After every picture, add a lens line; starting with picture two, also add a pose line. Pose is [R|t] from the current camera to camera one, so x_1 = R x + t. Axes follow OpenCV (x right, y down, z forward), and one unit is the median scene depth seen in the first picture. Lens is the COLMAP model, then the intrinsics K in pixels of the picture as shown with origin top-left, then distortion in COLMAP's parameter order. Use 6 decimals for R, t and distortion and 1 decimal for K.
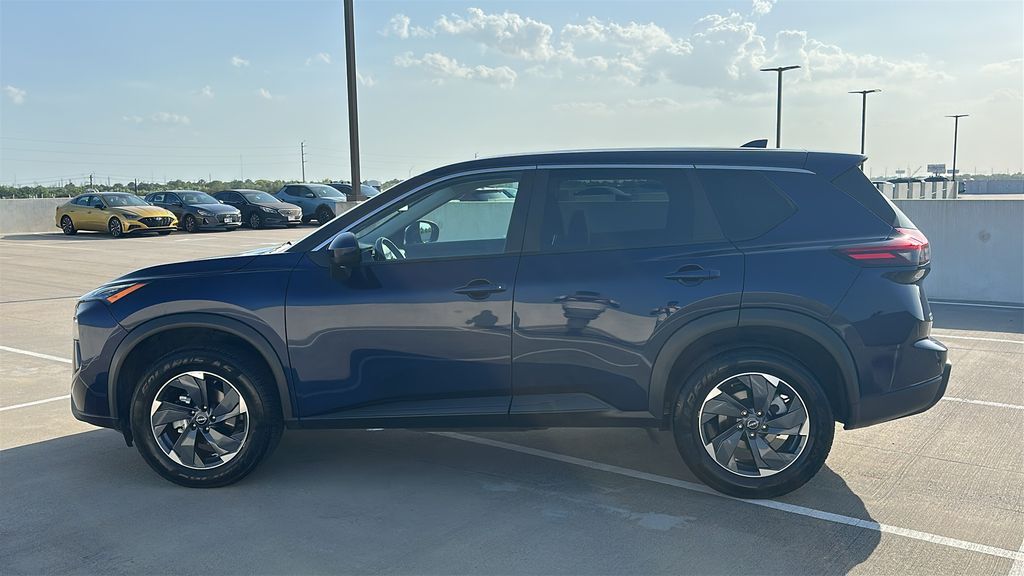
lens RADIAL K [[827.9, 0, 512.0], [0, 827.9, 288.0], [0, 0, 1]] dist [0.064974, -0.002166]
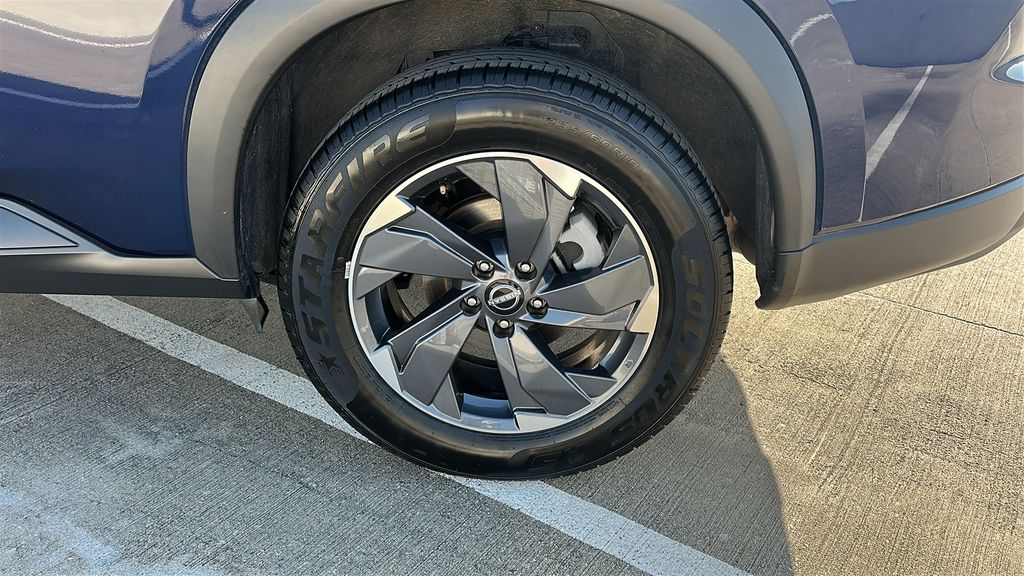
lens RADIAL K [[827.9, 0, 512.0], [0, 827.9, 288.0], [0, 0, 1]] dist [0.064974, -0.002166]
pose [[0.997910, 0.008761, 0.064024, 0.269580], [-0.029943, 0.940671, 0.337995, 0.043097], [-0.057265, -0.339206, 0.938968, 0.676367]]
